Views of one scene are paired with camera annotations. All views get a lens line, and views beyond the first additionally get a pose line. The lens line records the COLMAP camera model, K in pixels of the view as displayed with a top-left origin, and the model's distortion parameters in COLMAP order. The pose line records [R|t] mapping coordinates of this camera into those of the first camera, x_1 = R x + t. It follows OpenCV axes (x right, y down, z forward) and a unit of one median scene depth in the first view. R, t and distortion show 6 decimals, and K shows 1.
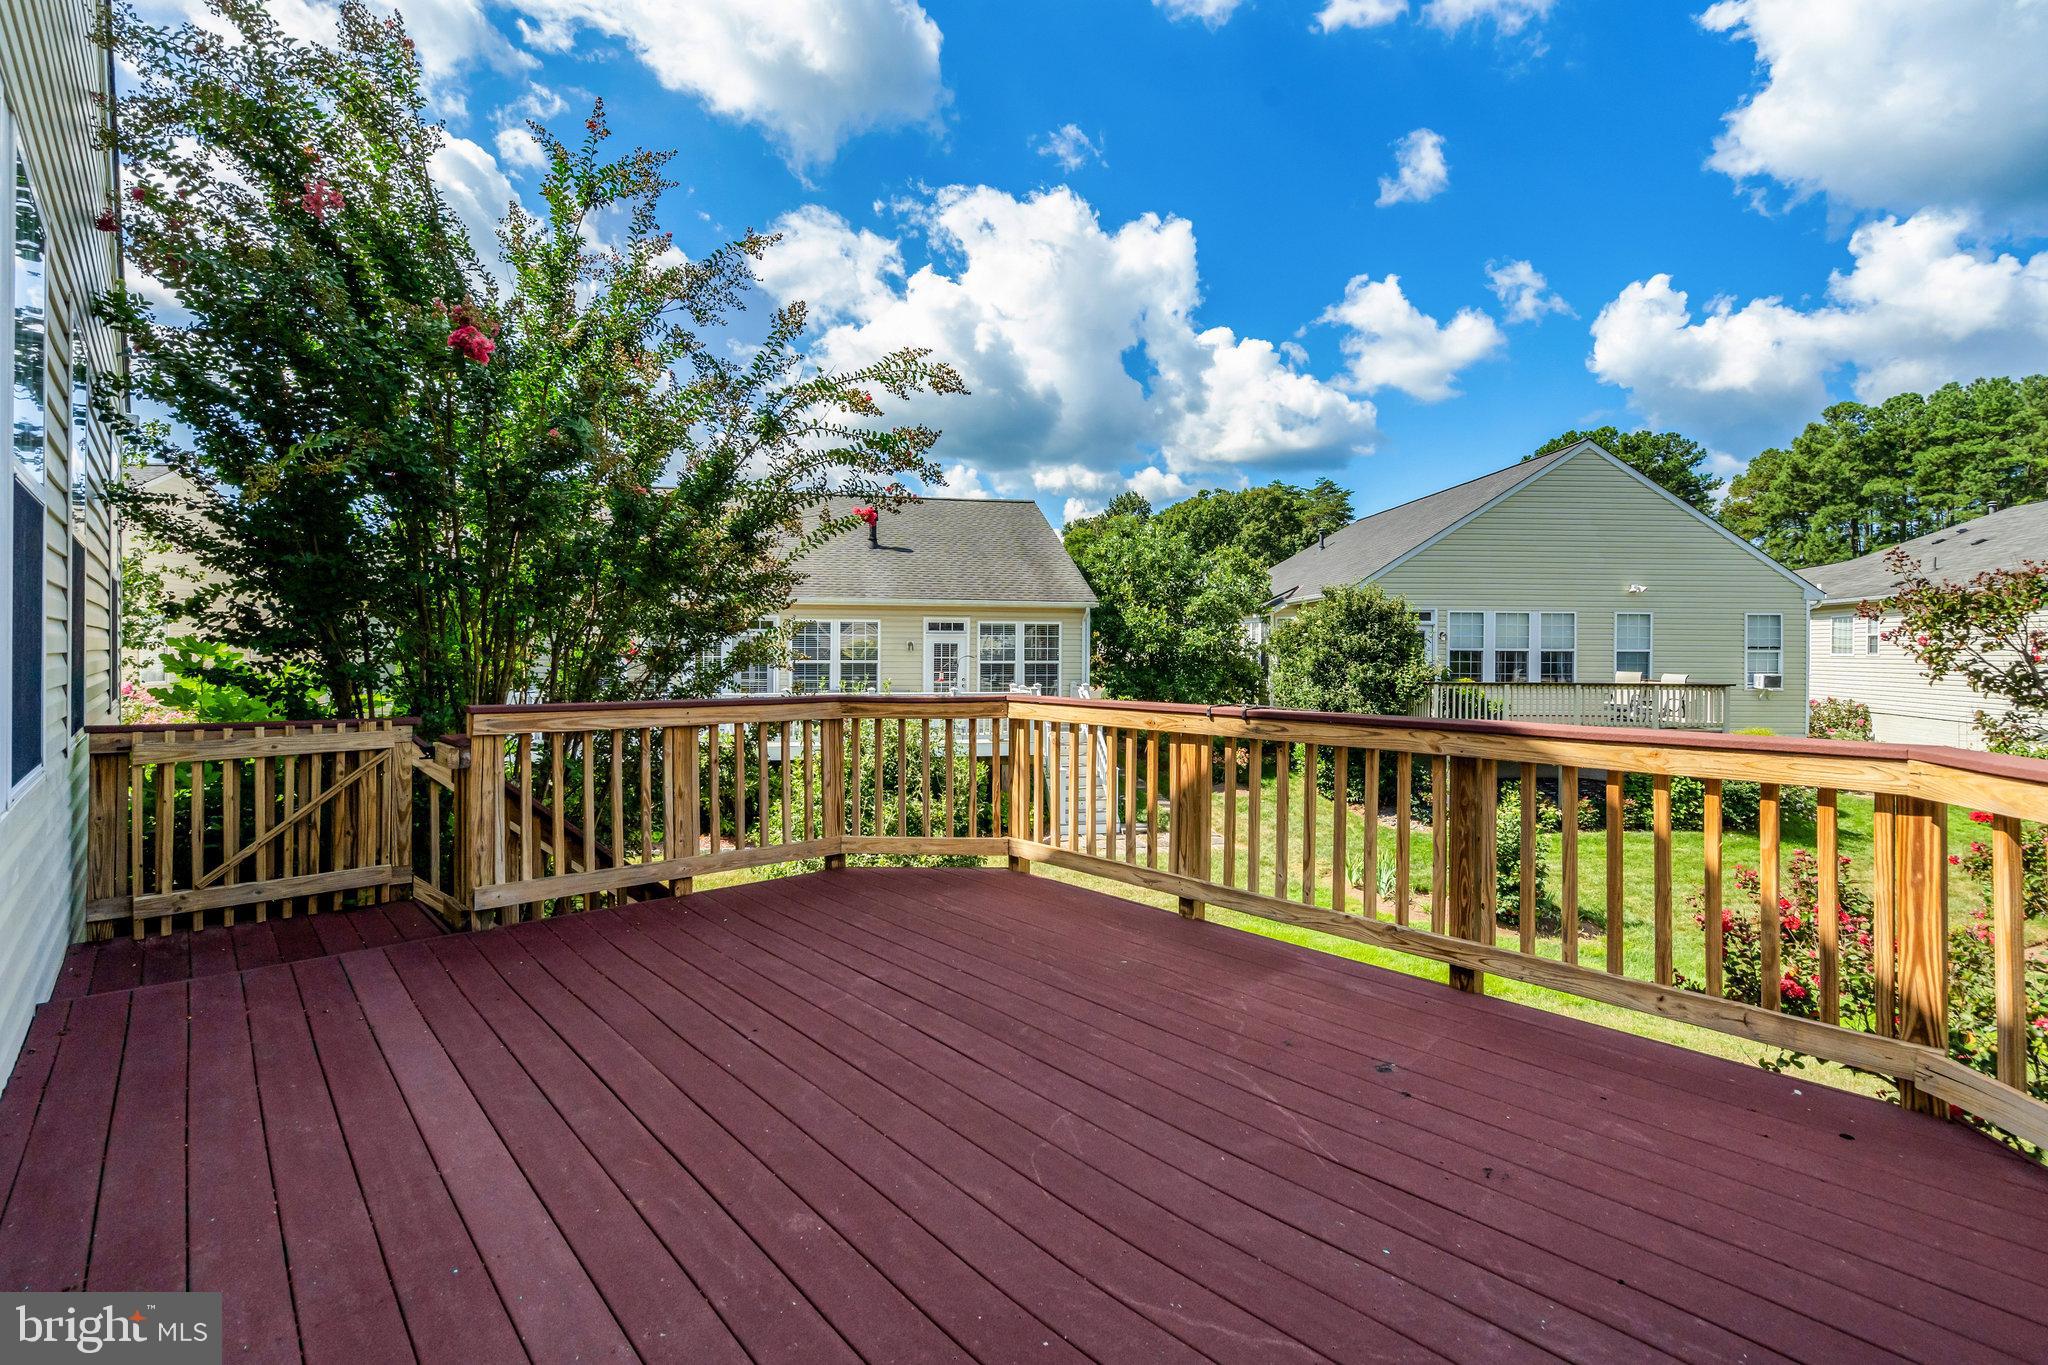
lens RADIAL K [[970.3, 0, 1015.8], [0, 970.3, 654.0], [0, 0, 1]] dist [-0.000626, -0.000068]
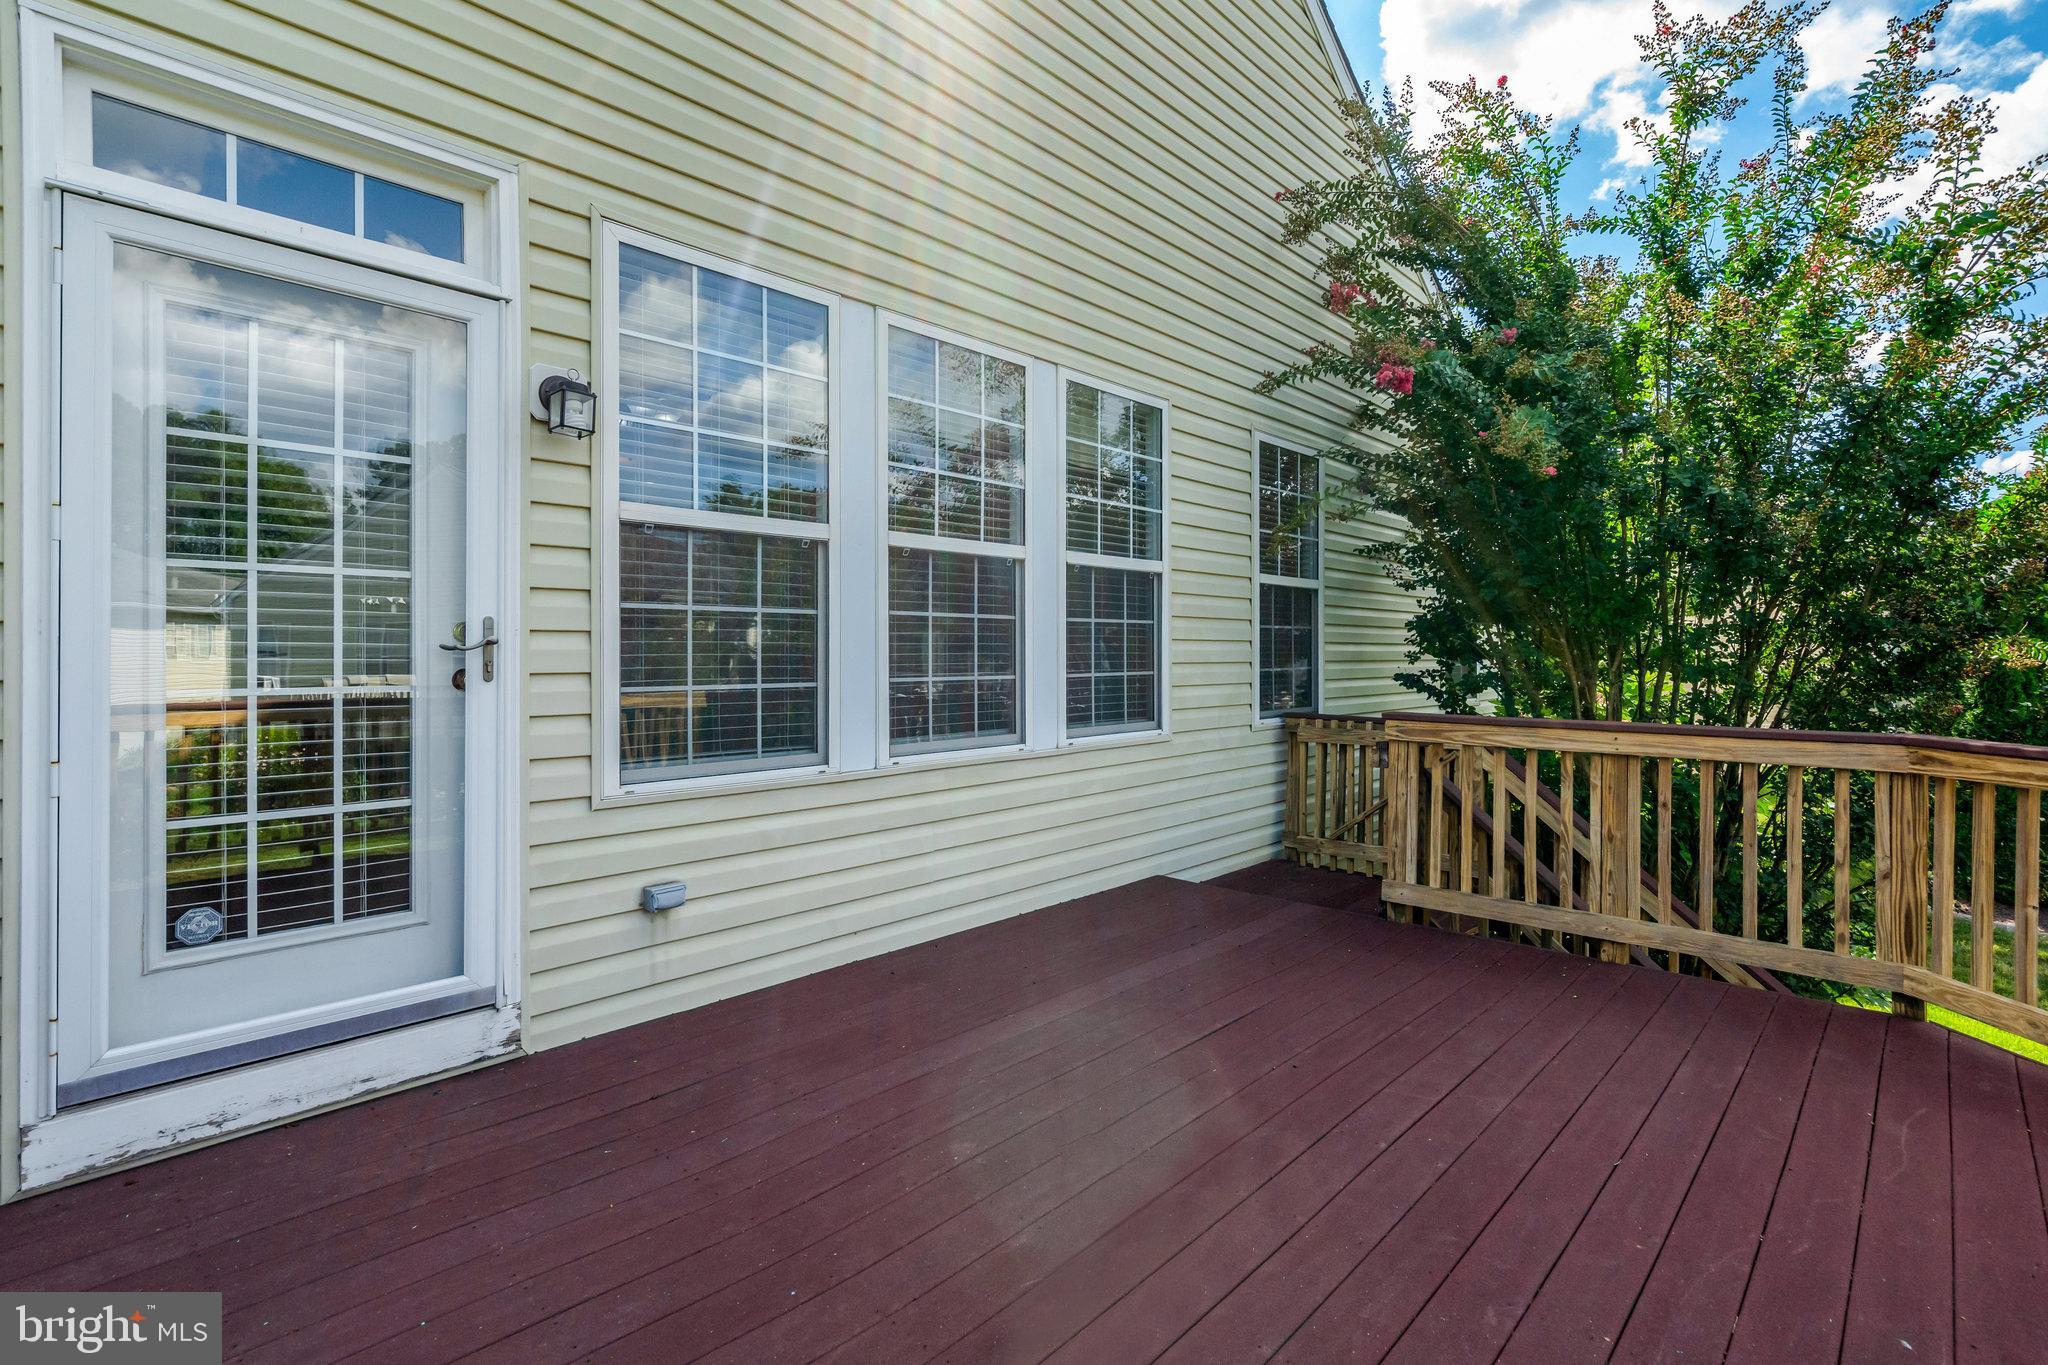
lens RADIAL K [[970.3, 0, 1015.8], [0, 970.3, 654.0], [0, 0, 1]] dist [-0.000626, -0.000068]
pose [[0.100797, -0.005305, -0.994893, 0.423954], [-0.010502, 0.999924, -0.006396, -0.000046], [0.994852, 0.011093, 0.100734, 0.418288]]
